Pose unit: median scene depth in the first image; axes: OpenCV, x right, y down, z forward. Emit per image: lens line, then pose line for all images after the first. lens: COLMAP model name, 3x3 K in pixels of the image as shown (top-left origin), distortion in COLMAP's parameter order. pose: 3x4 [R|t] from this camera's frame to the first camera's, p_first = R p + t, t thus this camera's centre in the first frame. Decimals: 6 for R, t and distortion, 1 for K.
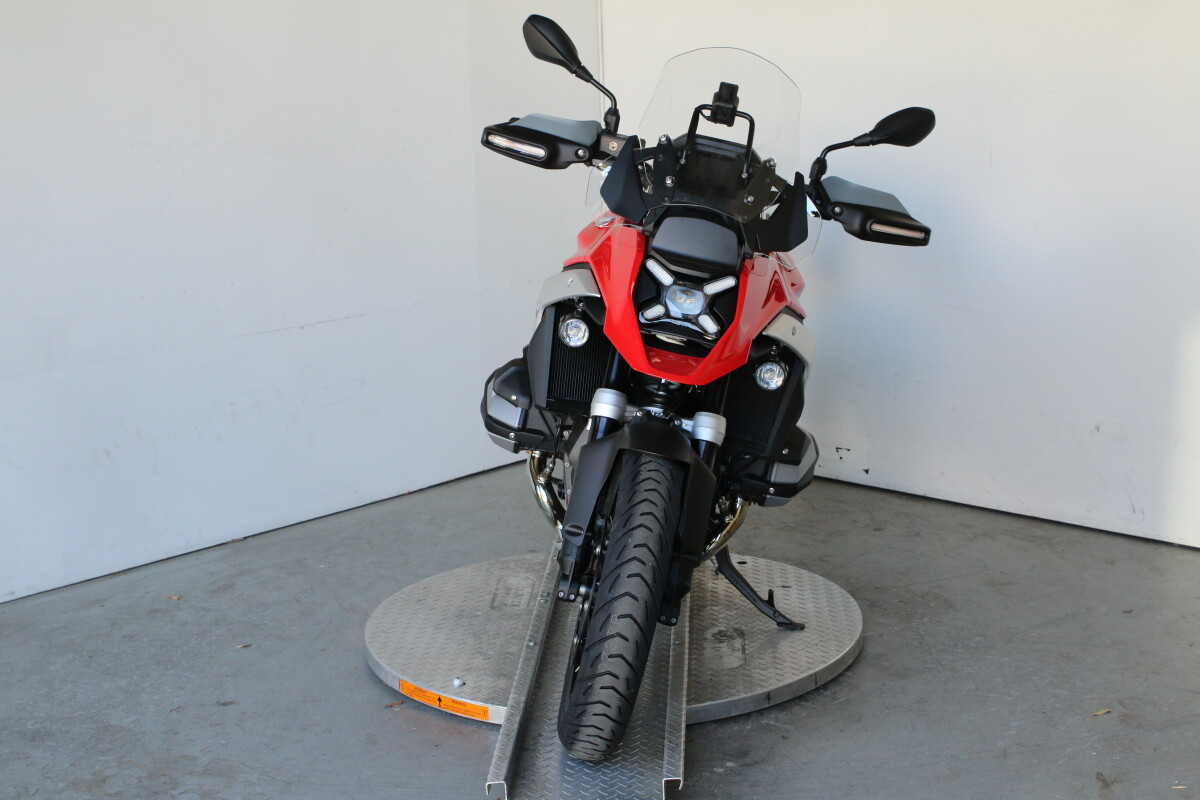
lens RADIAL K [[1819.5, 0, 620.7], [0, 1819.5, 359.6], [0, 0, 1]] dist [-0.040060, 0.000000]
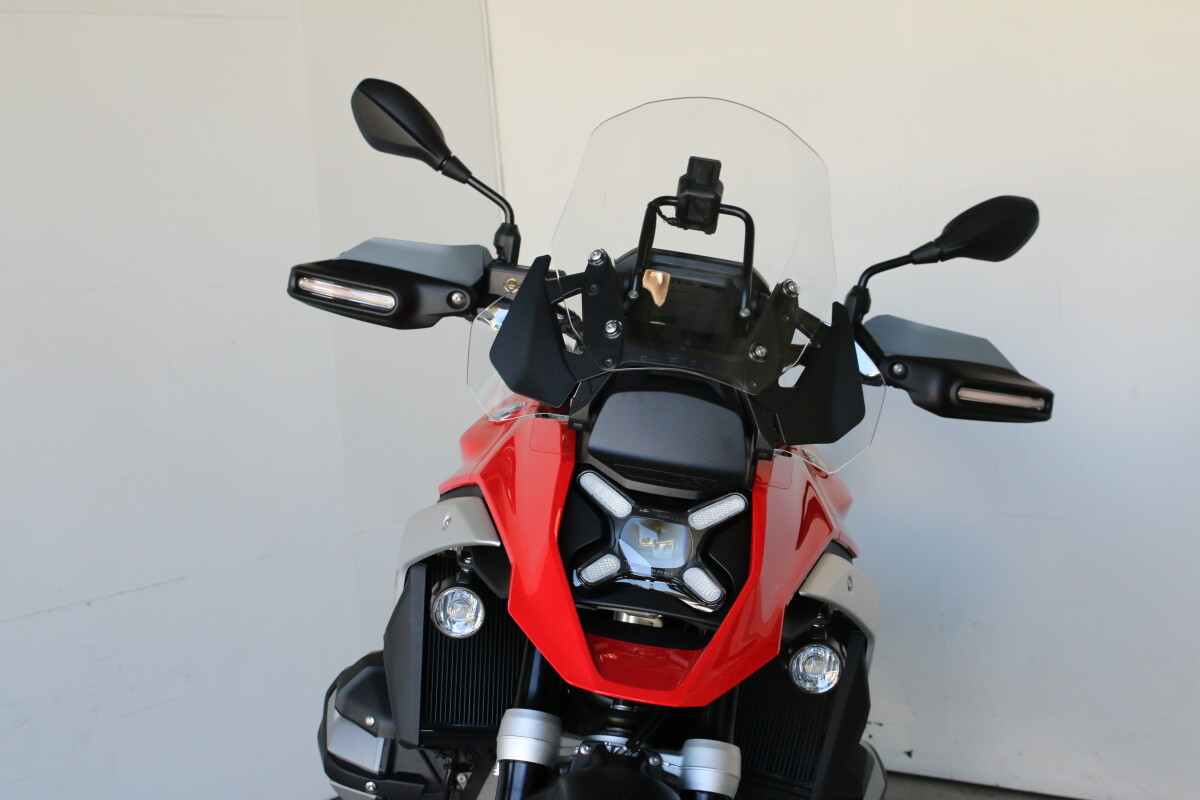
lens RADIAL K [[1819.5, 0, 599.6], [0, 1819.5, 402.8], [0, 0, 1]] dist [-0.040060, 0.000000]
pose [[0.997768, -0.060877, 0.027428, 0.005865], [0.063228, 0.993462, -0.095054, -0.021836], [-0.021462, 0.096576, 0.995094, 0.422801]]
